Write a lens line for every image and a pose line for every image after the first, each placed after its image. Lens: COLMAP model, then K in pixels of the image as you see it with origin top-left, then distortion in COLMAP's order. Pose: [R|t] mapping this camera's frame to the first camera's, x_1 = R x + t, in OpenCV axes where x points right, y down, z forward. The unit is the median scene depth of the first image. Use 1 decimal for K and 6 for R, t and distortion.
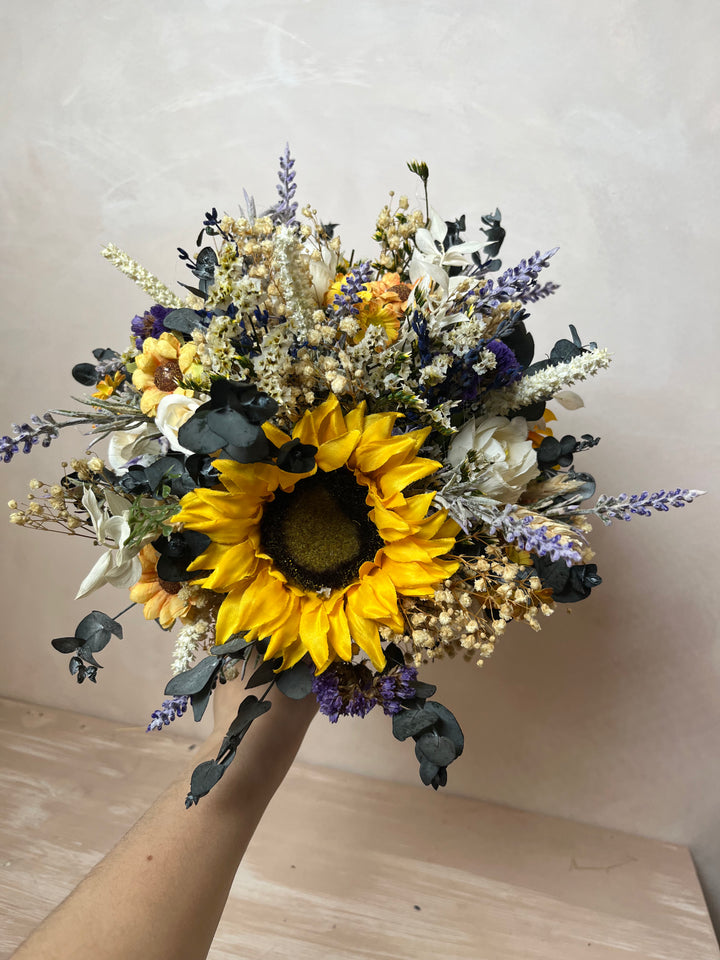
lens RADIAL K [[729.1, 0, 358.9], [0, 729.1, 473.7], [0, 0, 1]] dist [0.064416, -0.122460]
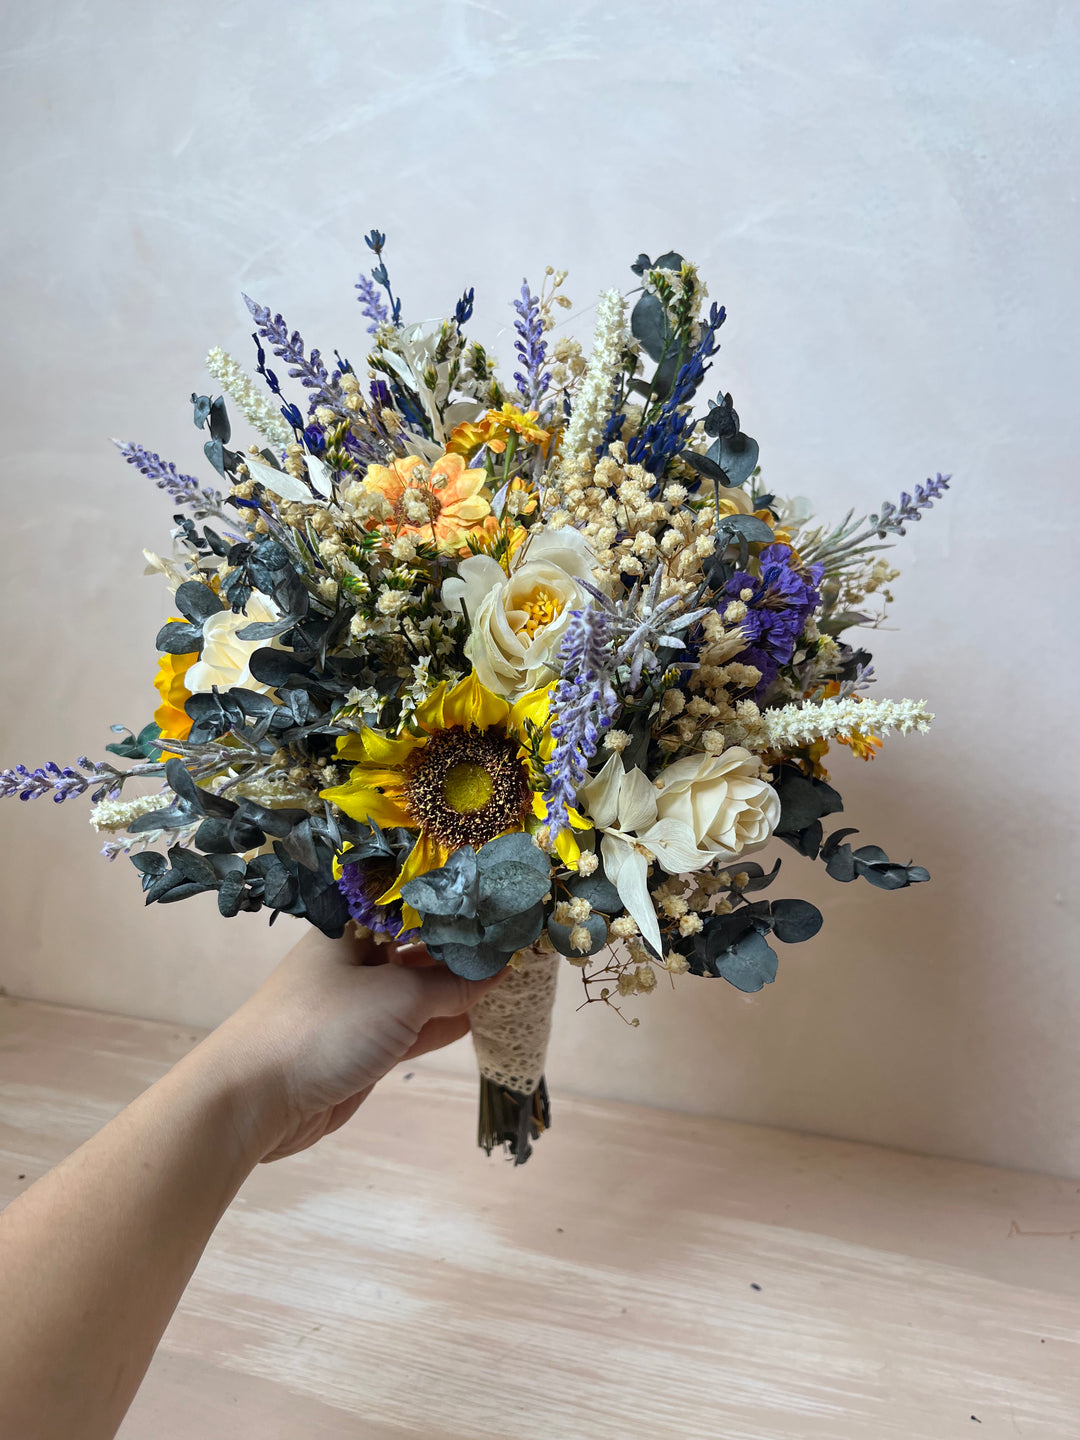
lens RADIAL K [[1093.7, 0, 537.7], [0, 1093.7, 722.0], [0, 0, 1]] dist [0.064416, -0.122460]
pose [[0.989385, -0.071587, -0.126462, 0.045896], [0.065465, 0.996503, -0.051930, 0.136443], [0.129737, 0.043100, 0.990611, 0.014874]]
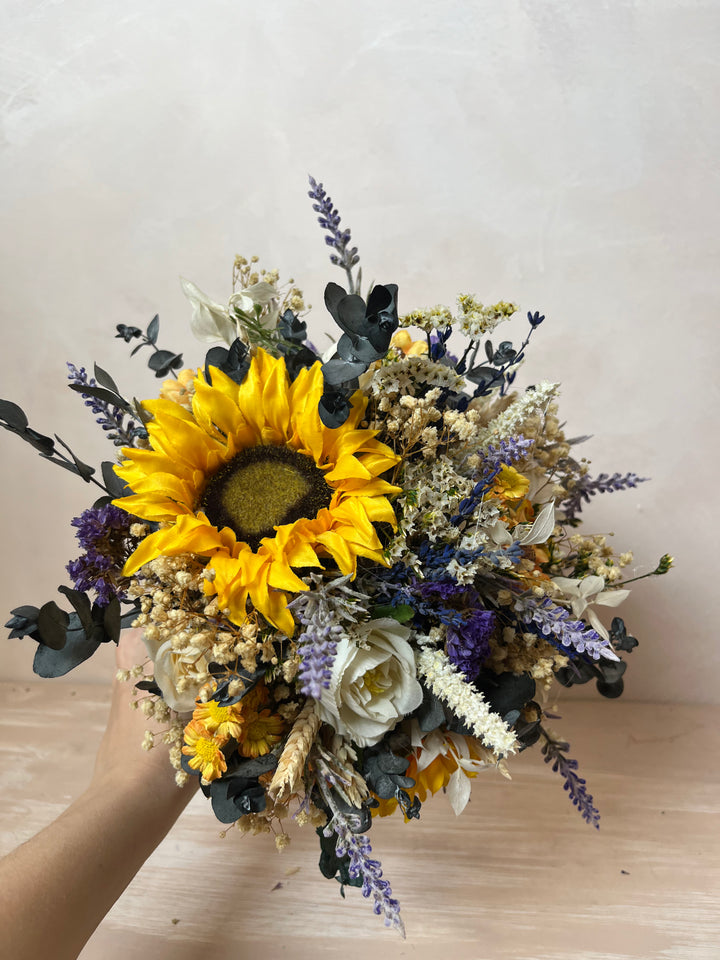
lens RADIAL K [[729.1, 0, 358.6], [0, 729.1, 484.0], [0, 0, 1]] dist [0.064416, -0.122460]
pose [[0.986402, -0.163212, -0.019322, 0.041022], [0.162629, 0.986271, -0.028660, 0.215246], [0.023734, 0.025128, 0.999402, 0.116324]]
